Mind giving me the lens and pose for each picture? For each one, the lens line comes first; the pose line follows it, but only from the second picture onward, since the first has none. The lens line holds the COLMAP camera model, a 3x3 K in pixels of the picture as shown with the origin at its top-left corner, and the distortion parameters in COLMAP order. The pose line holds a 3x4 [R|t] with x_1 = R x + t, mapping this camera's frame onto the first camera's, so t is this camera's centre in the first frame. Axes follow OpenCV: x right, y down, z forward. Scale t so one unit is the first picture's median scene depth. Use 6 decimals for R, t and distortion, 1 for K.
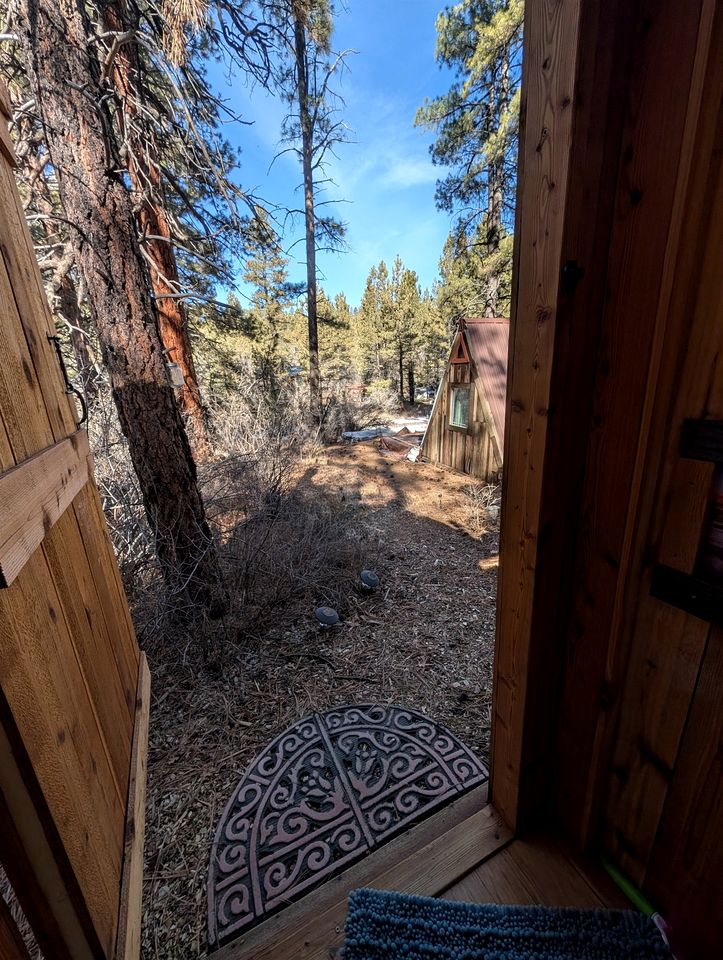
lens RADIAL K [[368.9, 0, 357.9], [0, 368.9, 482.0], [0, 0, 1]] dist [-0.001084, 0.000977]
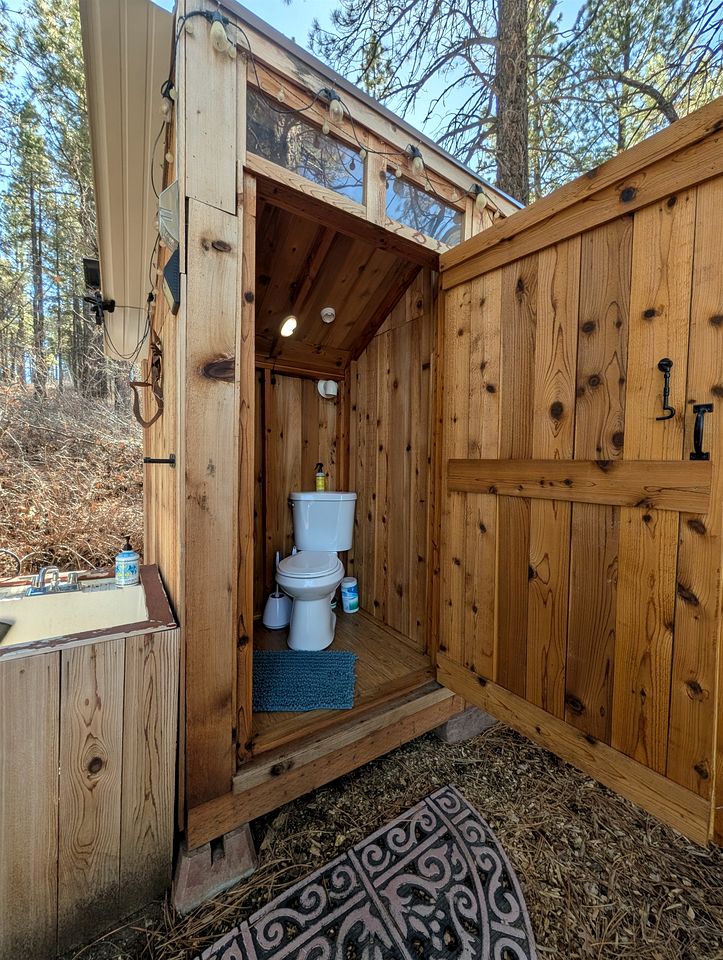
lens RADIAL K [[368.9, 0, 358.7], [0, 368.9, 482.2], [0, 0, 1]] dist [-0.001084, 0.000977]
pose [[-0.987158, 0.051501, -0.151218, 0.105761], [-0.003236, 0.939966, 0.341253, -0.326421], [0.159715, 0.337360, -0.927728, 1.451404]]
